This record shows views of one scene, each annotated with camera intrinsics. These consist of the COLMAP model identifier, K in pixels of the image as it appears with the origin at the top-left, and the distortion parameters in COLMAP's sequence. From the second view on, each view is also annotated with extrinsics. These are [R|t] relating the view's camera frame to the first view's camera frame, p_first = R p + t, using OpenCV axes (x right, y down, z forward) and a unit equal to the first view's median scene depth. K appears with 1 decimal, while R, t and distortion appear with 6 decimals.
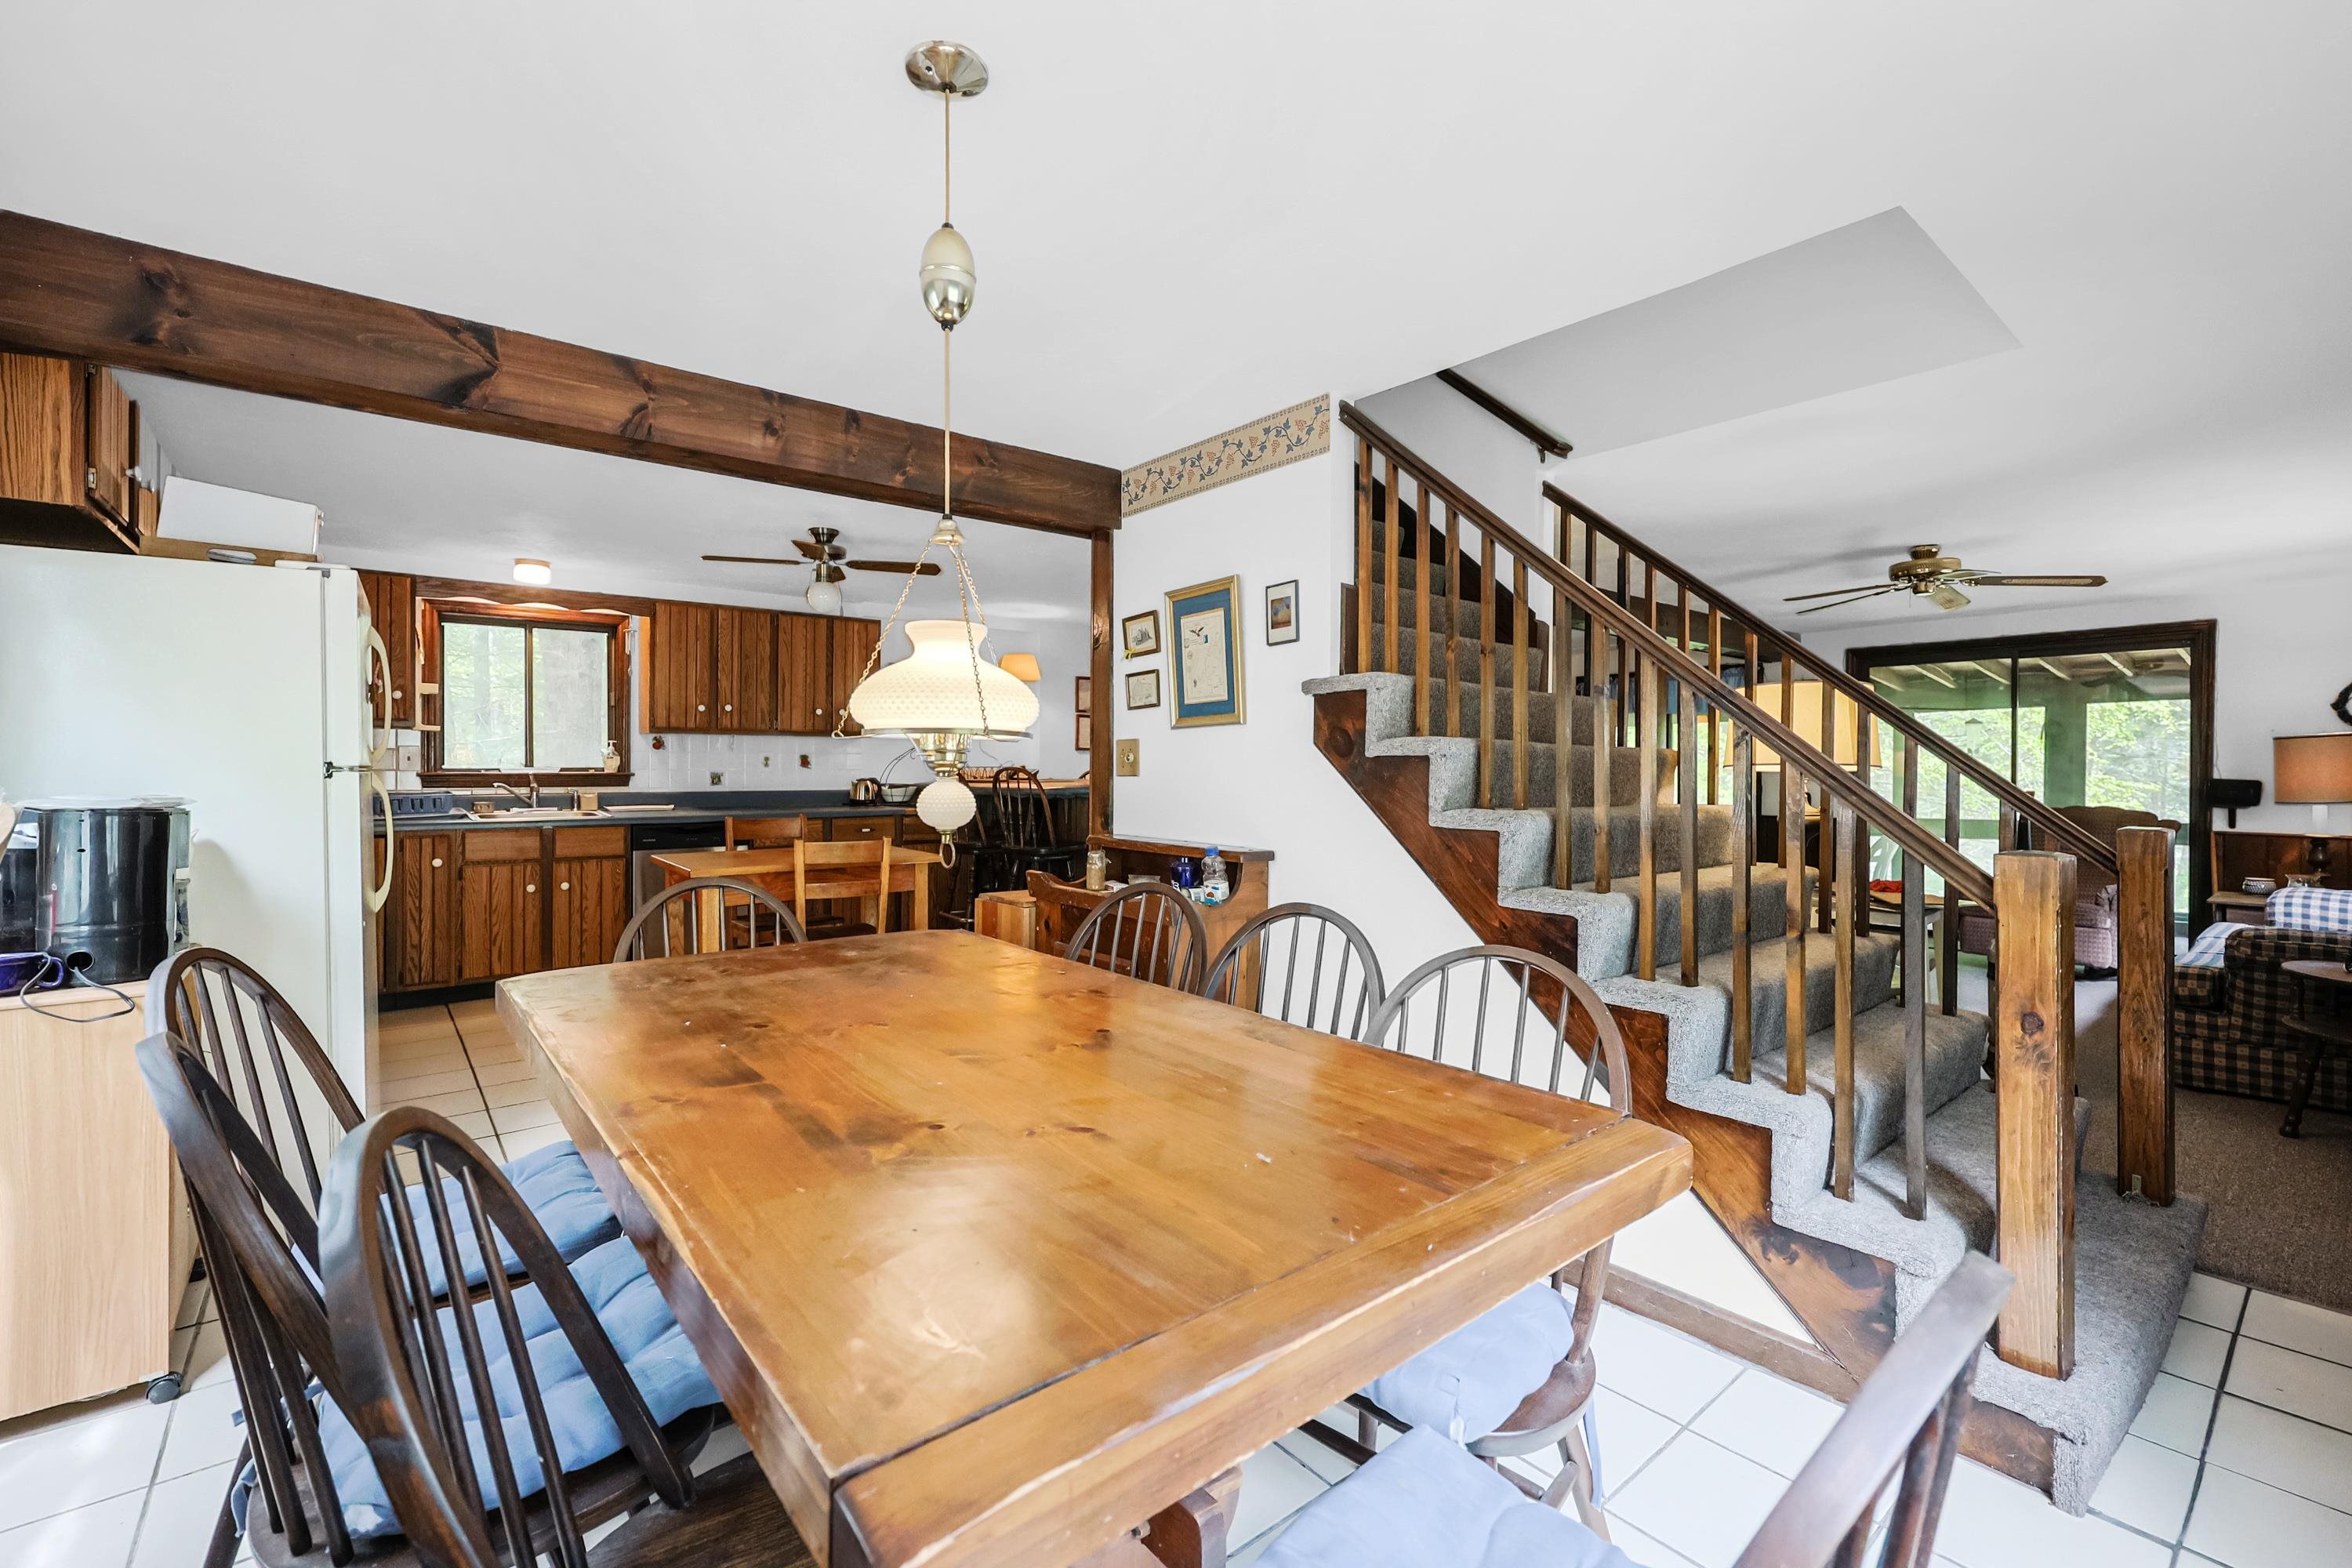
lens RADIAL K [[1018.4, 0, 1166.6], [0, 1018.4, 774.9], [0, 0, 1]] dist [-0.001461, 0.000552]
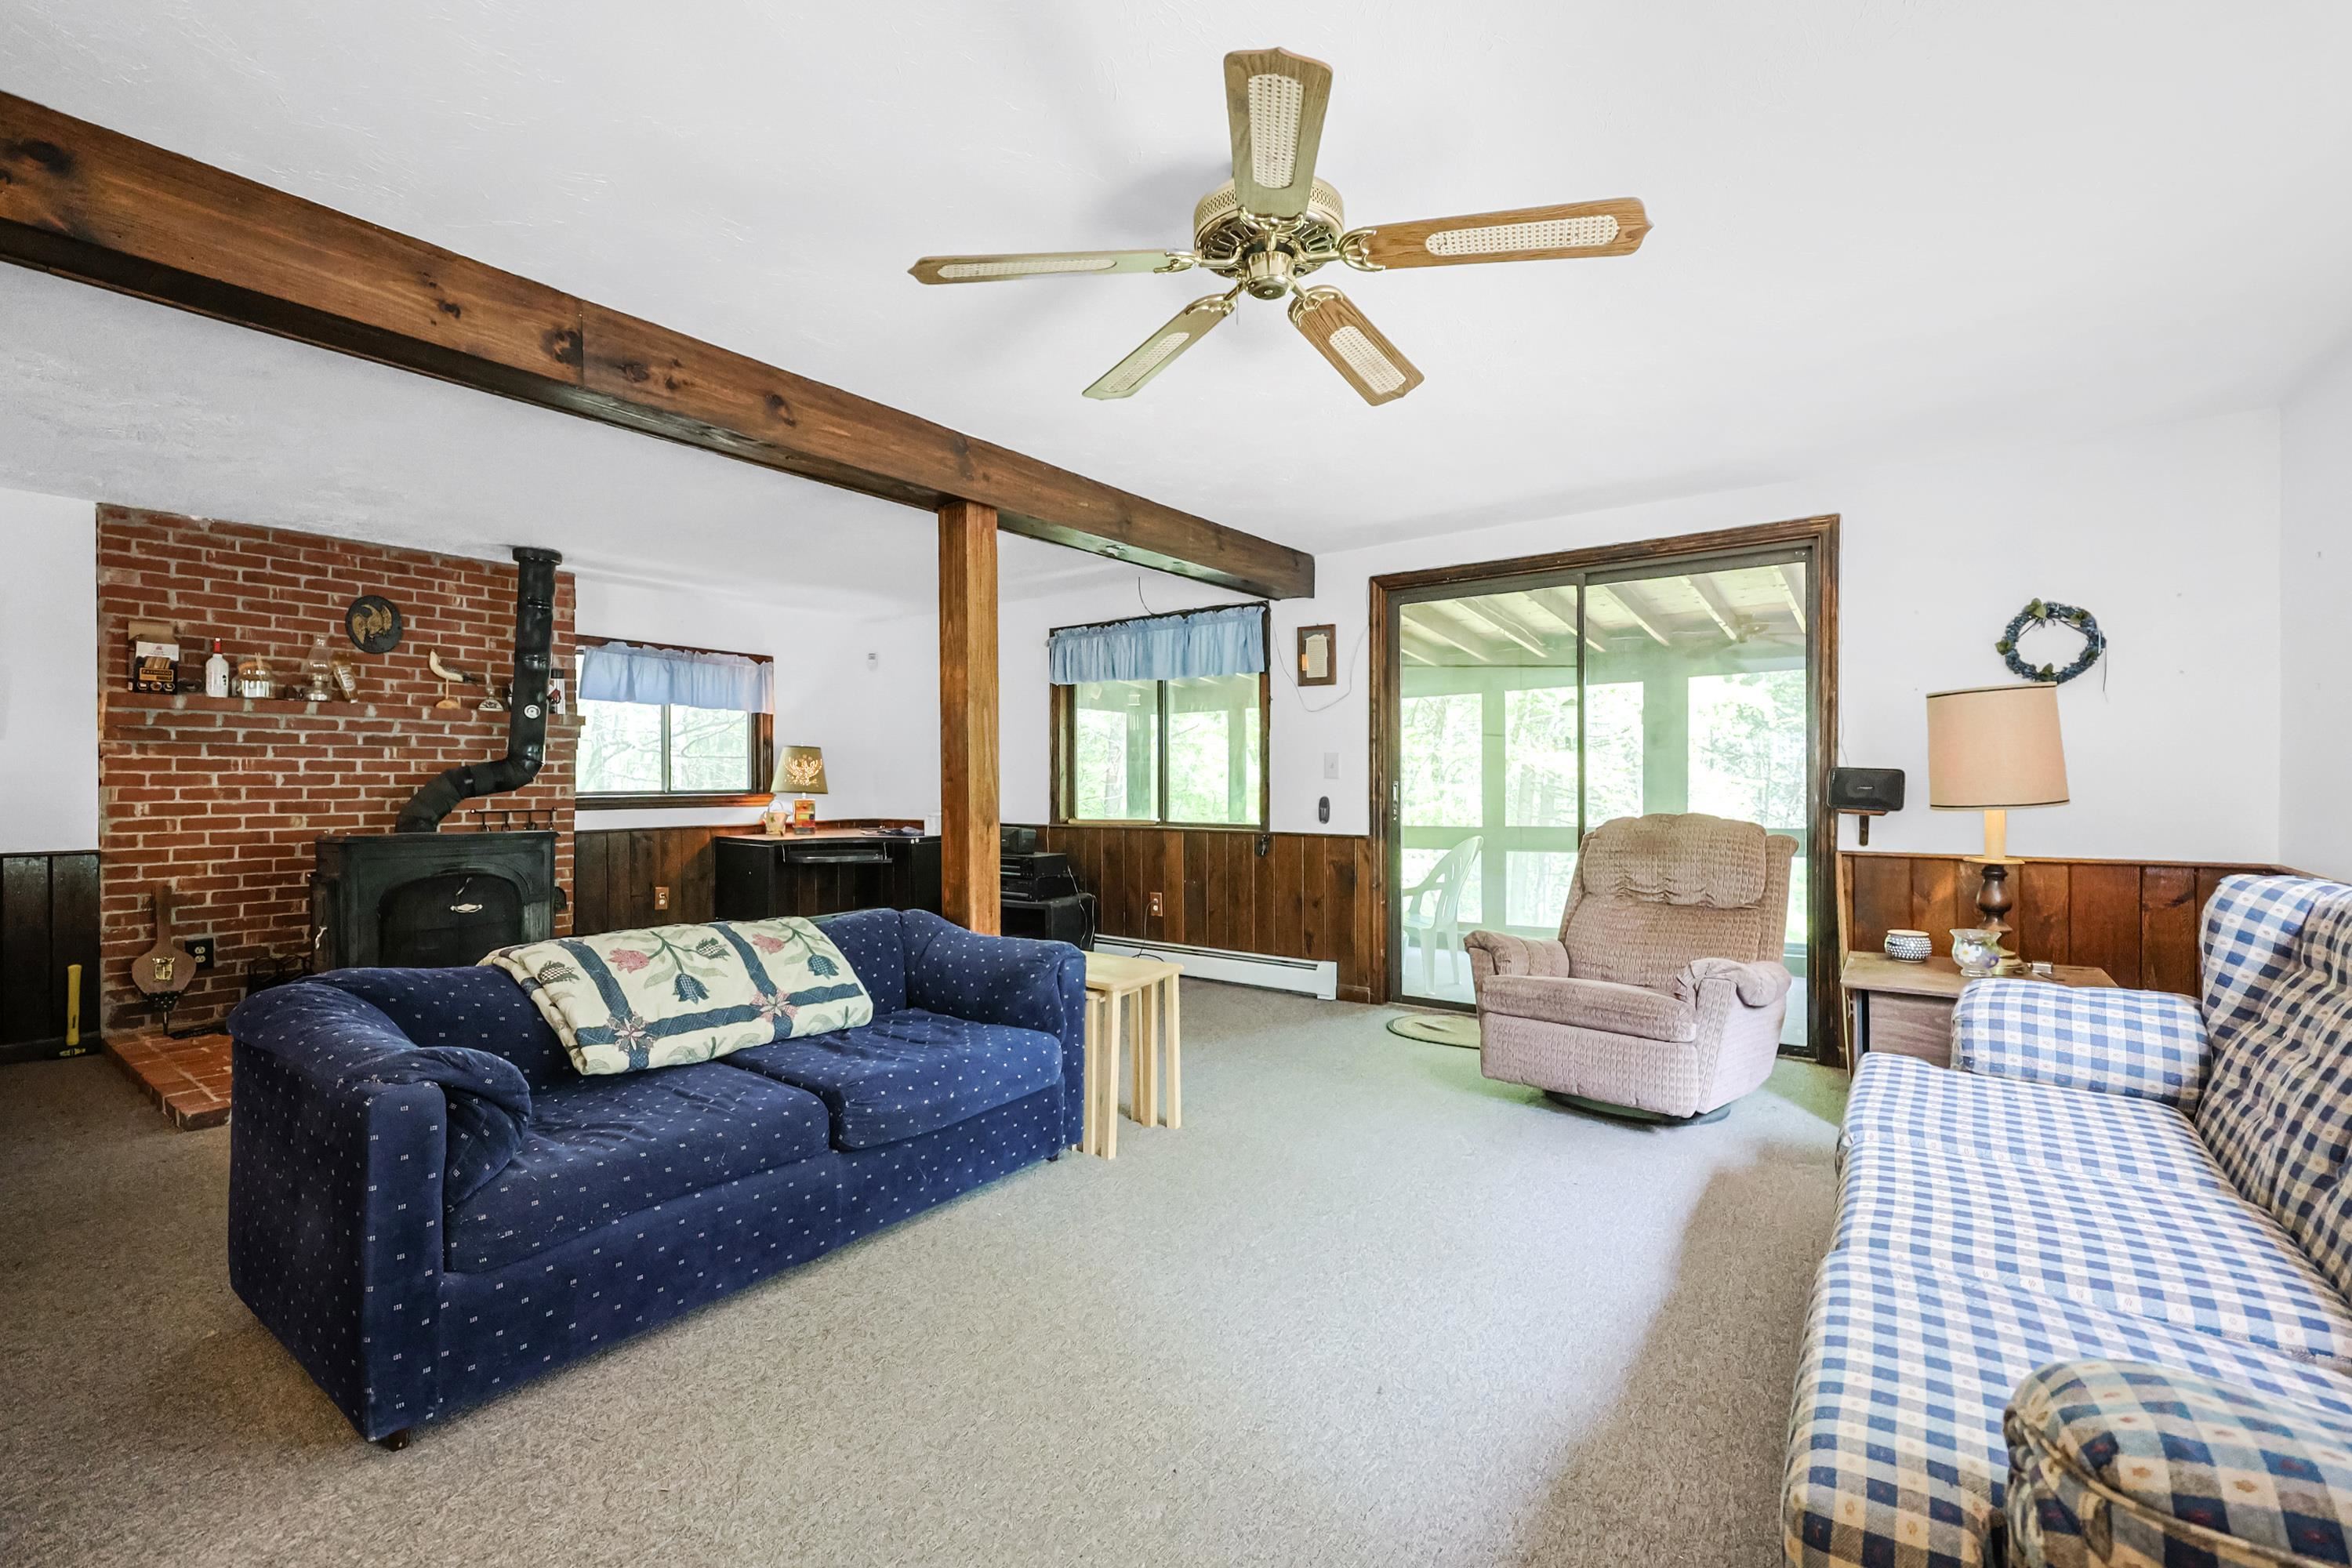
lens RADIAL K [[1018.4, 0, 1171.8], [0, 1018.4, 773.7], [0, 0, 1]] dist [-0.001461, 0.000552]
pose [[0.970300, -0.007951, 0.241775, 0.489551], [0.010131, 0.999918, -0.007772, 0.008105], [-0.241693, 0.009991, 0.970301, 0.502311]]
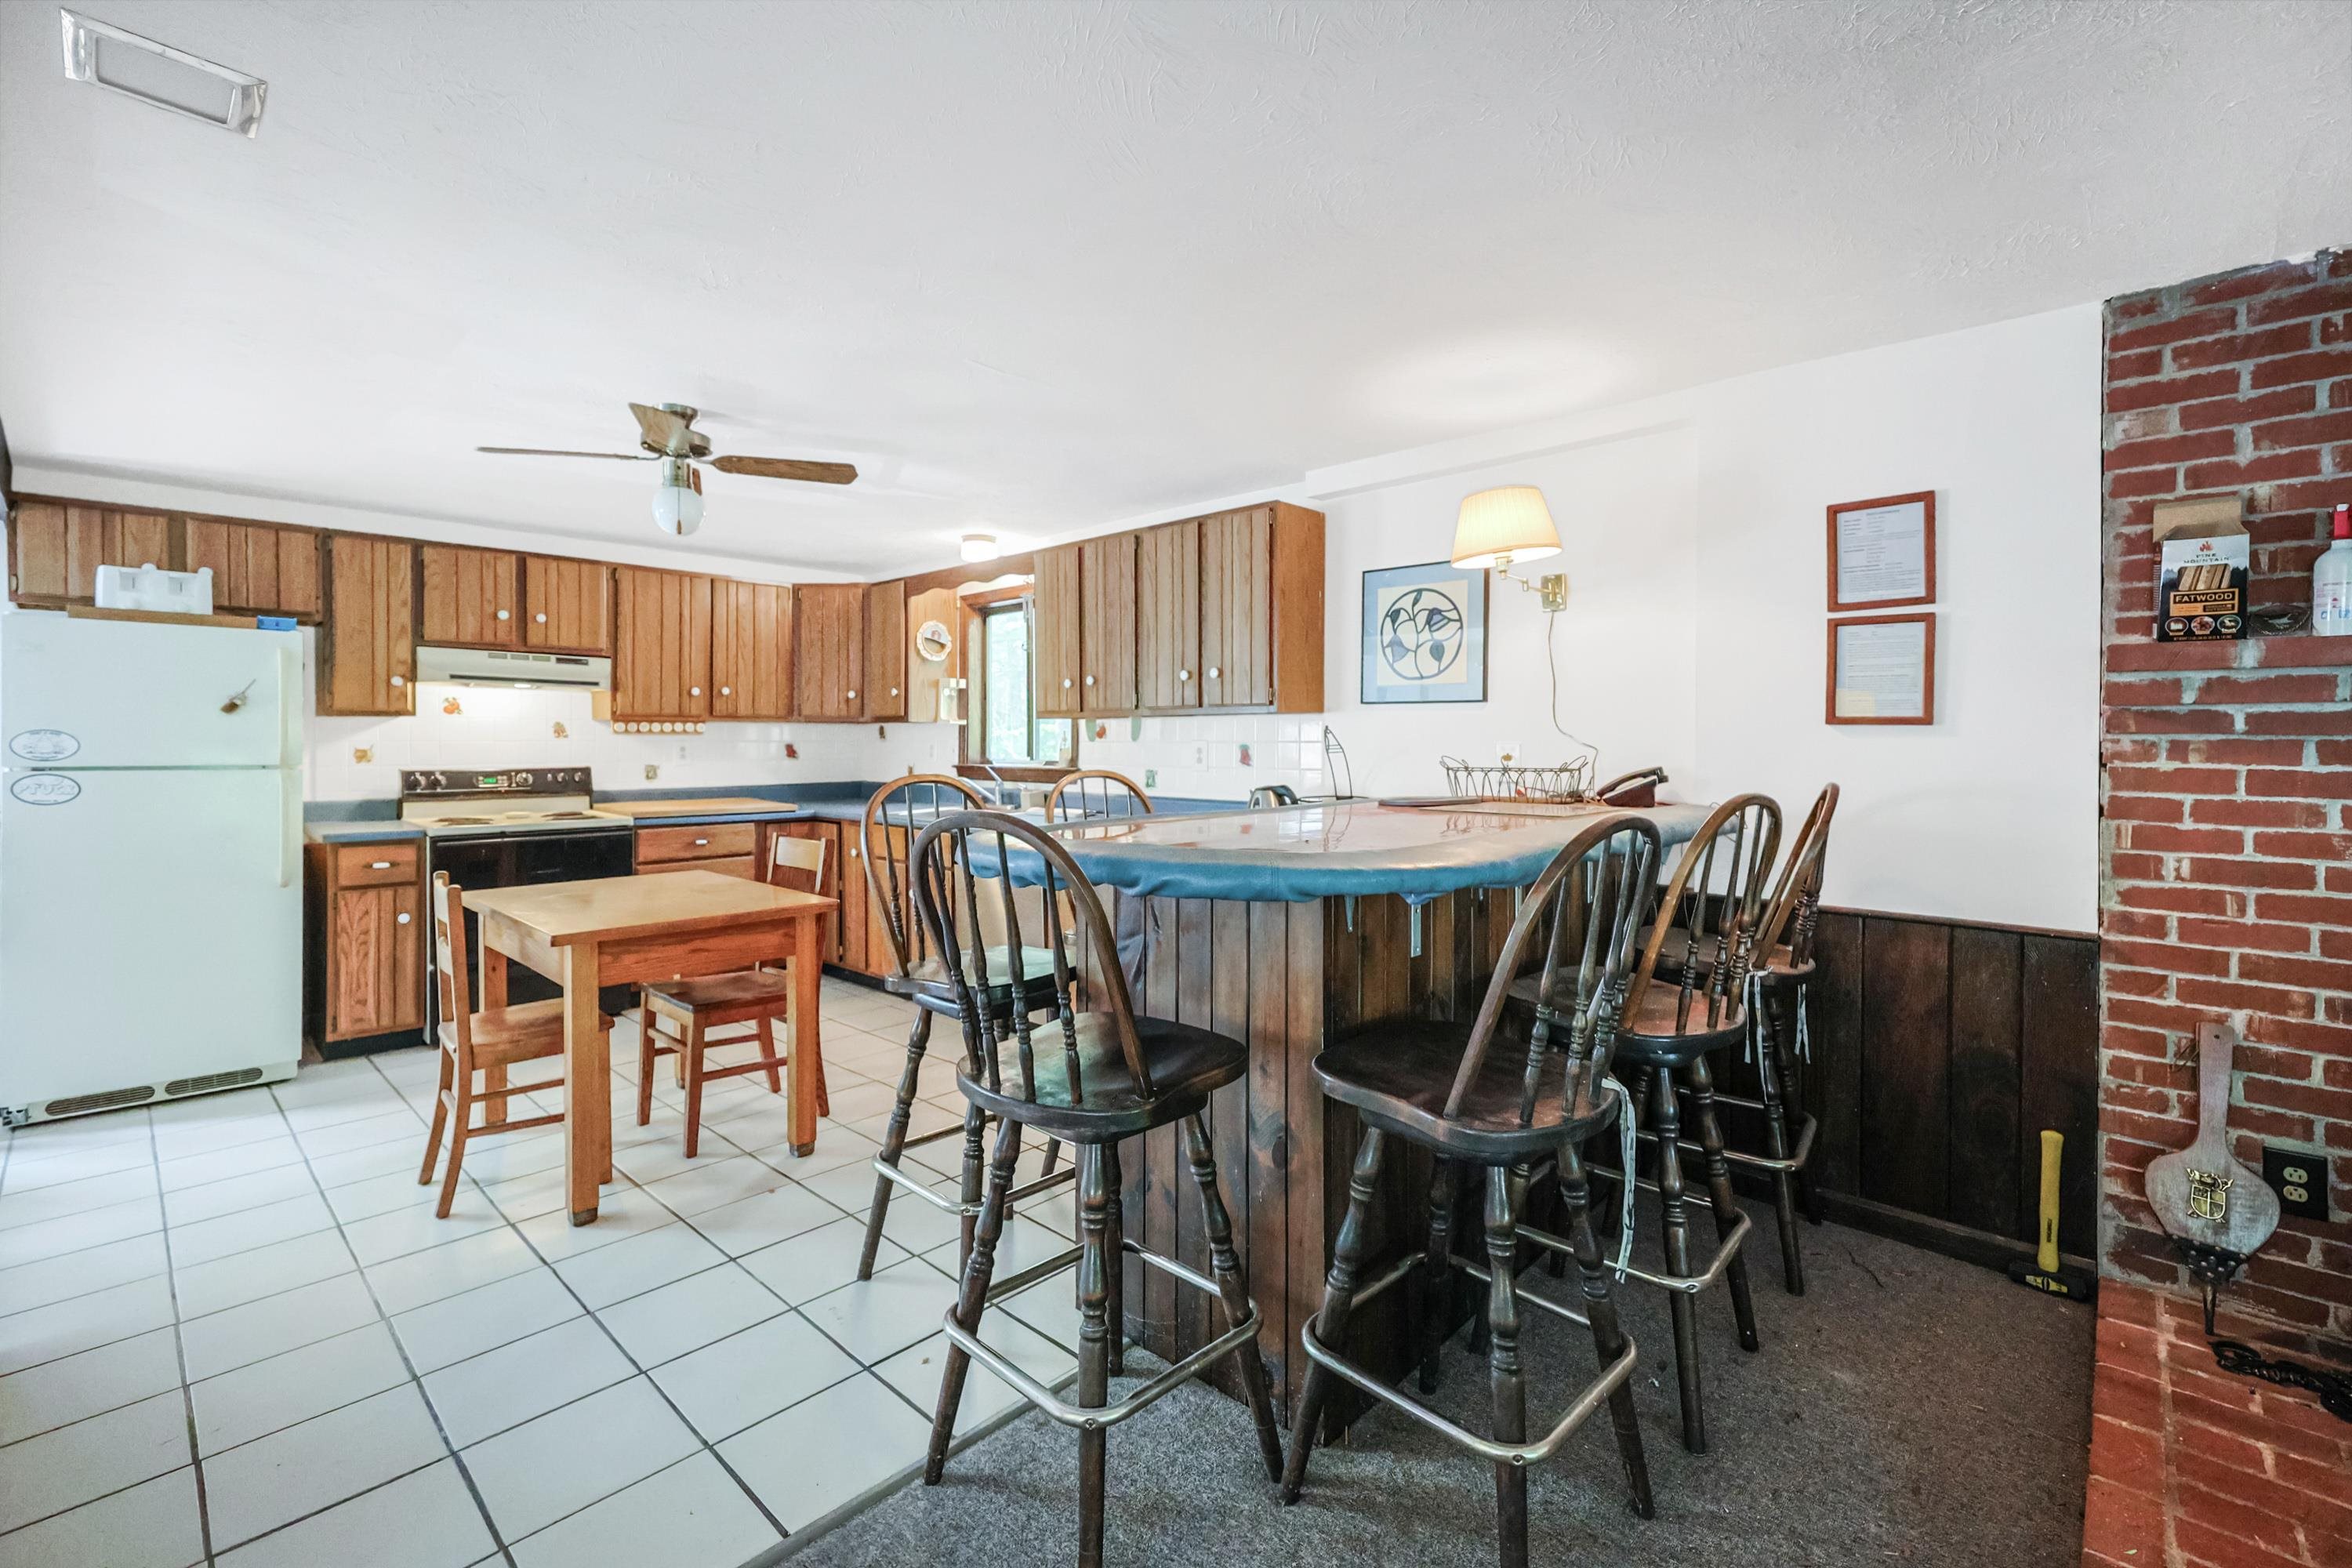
lens RADIAL K [[1018.4, 0, 1179.6], [0, 1018.4, 750.5], [0, 0, 1]] dist [-0.001461, 0.000552]
pose [[0.123850, 0.002695, -0.992297, 0.283195], [-0.012518, 0.999921, 0.001153, -0.017702], [0.992222, 0.012279, 0.123874, 0.961417]]
